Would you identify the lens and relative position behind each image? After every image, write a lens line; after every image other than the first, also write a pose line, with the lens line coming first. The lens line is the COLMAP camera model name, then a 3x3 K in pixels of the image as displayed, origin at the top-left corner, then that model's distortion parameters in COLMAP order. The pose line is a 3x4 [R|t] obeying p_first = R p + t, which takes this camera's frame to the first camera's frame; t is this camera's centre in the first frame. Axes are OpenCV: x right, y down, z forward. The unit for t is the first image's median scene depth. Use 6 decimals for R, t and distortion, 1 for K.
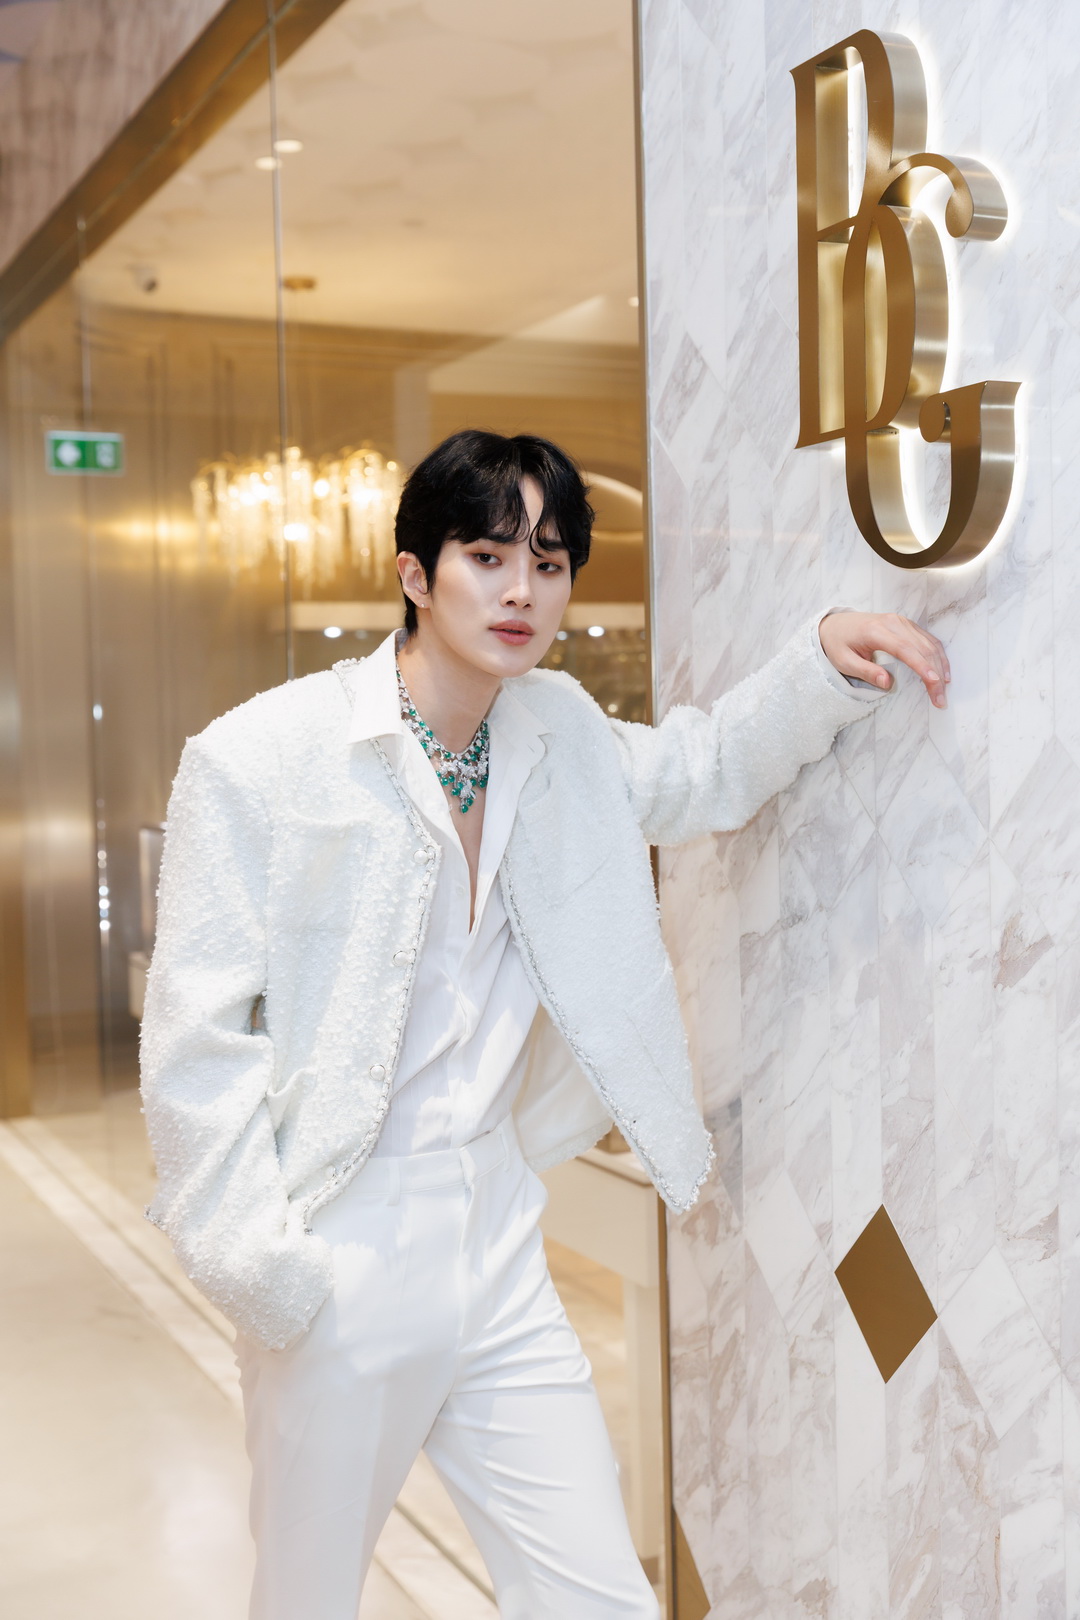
lens RADIAL K [[2020.6, 0, 589.8], [0, 2020.6, 800.1], [0, 0, 1]] dist [0.004800, 0.000000]
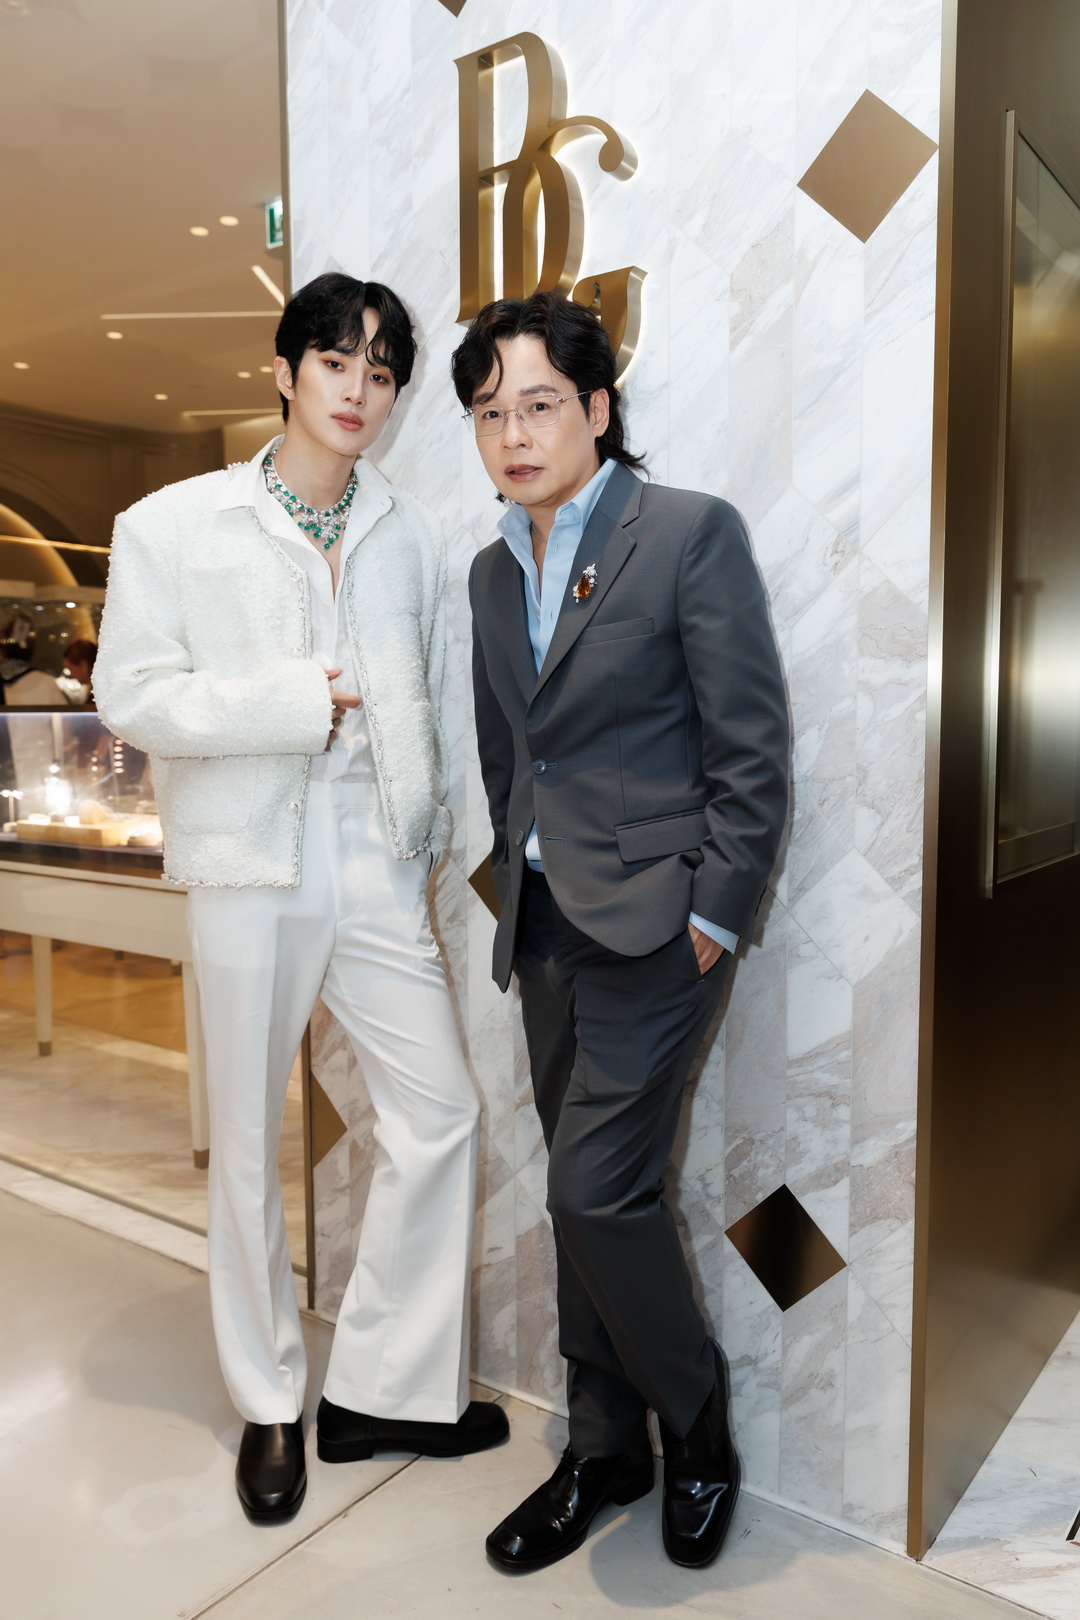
lens RADIAL K [[1248.9, 0, 530.9], [0, 1248.9, 821.5], [0, 0, 1]] dist [0.004834, -0.002121]
pose [[0.885289, -0.024466, 0.464397, -0.272682], [0.004778, 0.999041, 0.043524, 0.146320], [-0.465016, -0.036312, 0.884557, 0.138573]]
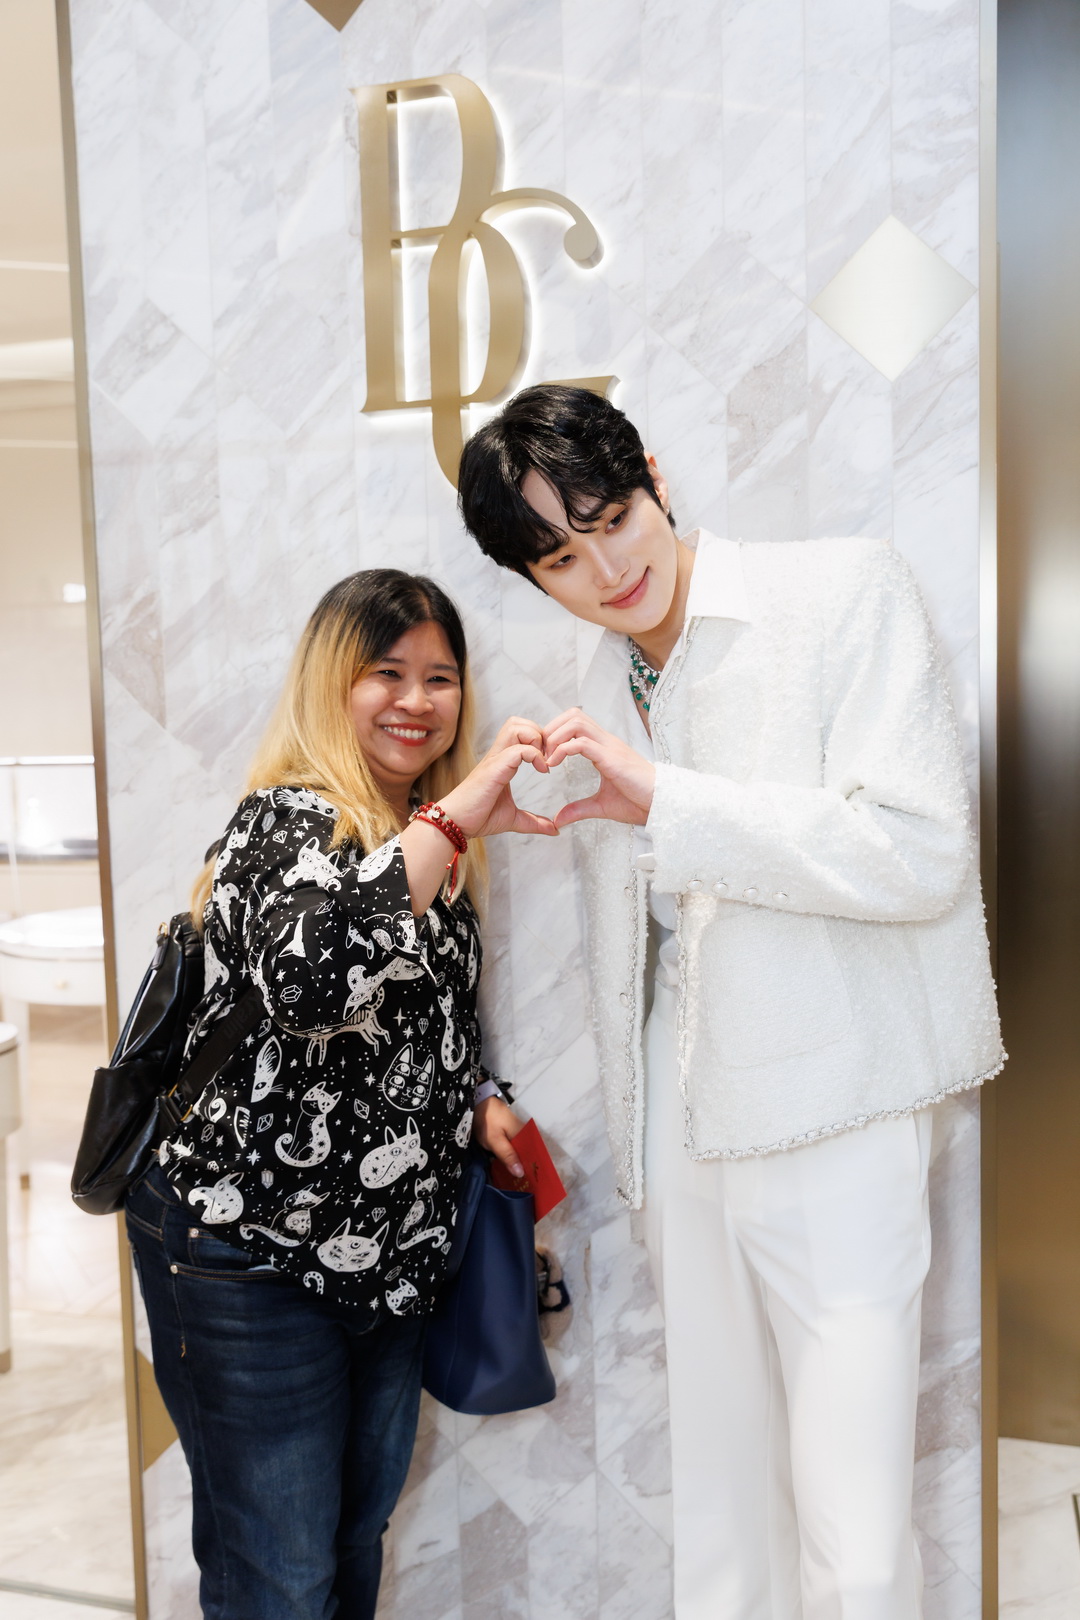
lens RADIAL K [[1377.1, 0, 536.6], [0, 1377.1, 805.3], [0, 0, 1]] dist [-0.000064, 0.008977]
pose [[0.654428, -0.051791, 0.754349, -0.435124], [0.039968, 0.998626, 0.033888, 0.033420], [-0.755067, 0.007973, 0.655599, 0.371066]]
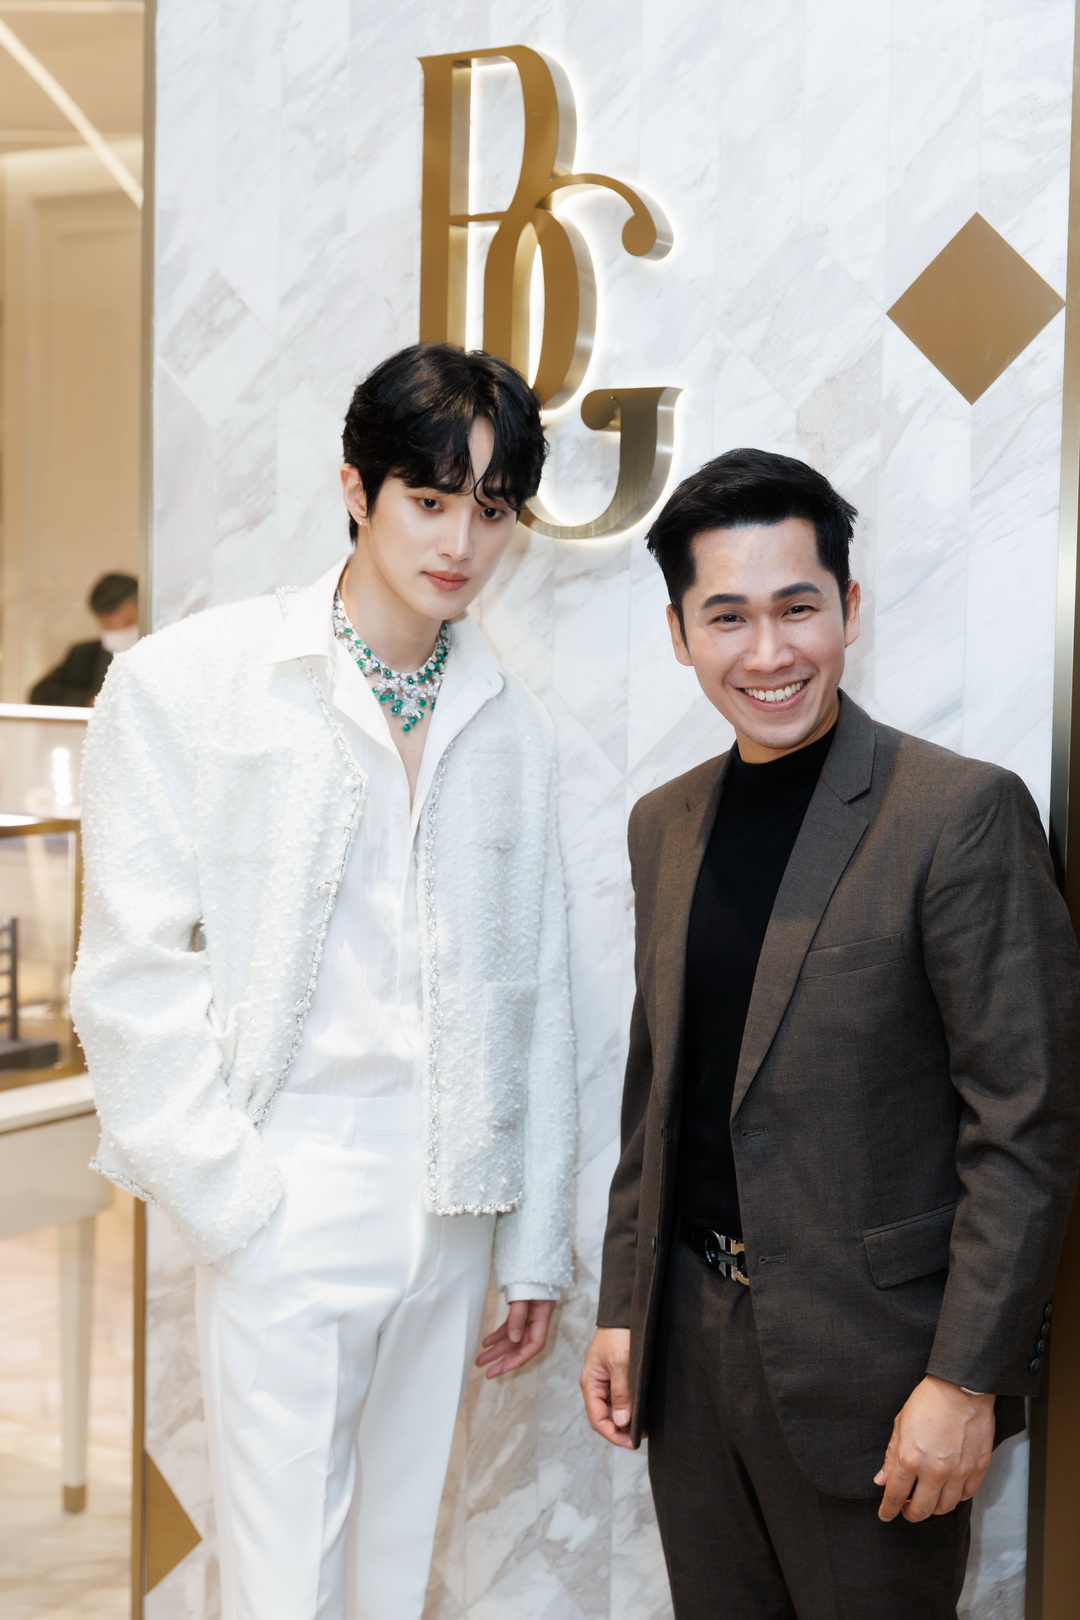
lens RADIAL K [[2385.4, 0, 562.7], [0, 2385.4, 749.2], [0, 0, 1]] dist [-0.001788, 0.000000]
pose [[0.837471, 0.007480, 0.546430, -0.492120], [-0.016260, 0.999805, 0.011236, -0.011352], [-0.546239, -0.018295, 0.837429, -0.094719]]
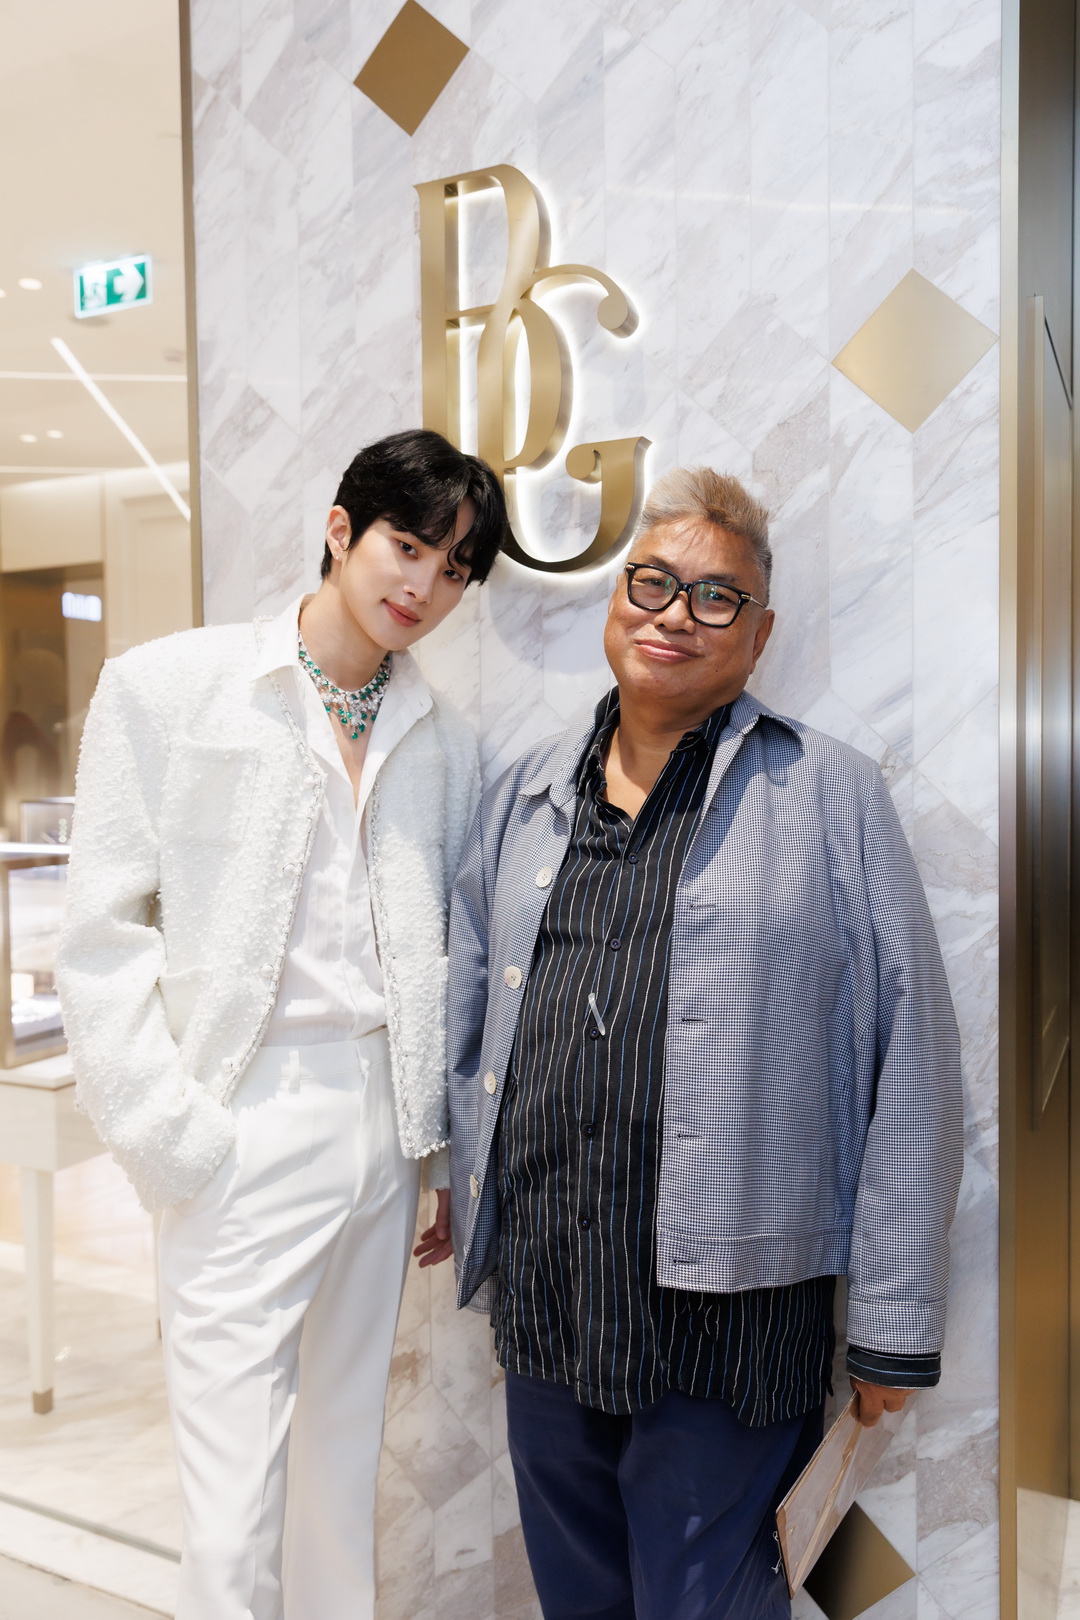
lens RADIAL K [[1248.9, 0, 542.3], [0, 1248.9, 805.9], [0, 0, 1]] dist [0.004834, -0.002121]
pose [[0.780208, -0.010865, 0.625426, -0.322515], [0.019327, 0.999790, -0.006742, 0.040463], [-0.625222, 0.017348, 0.780254, 0.314064]]
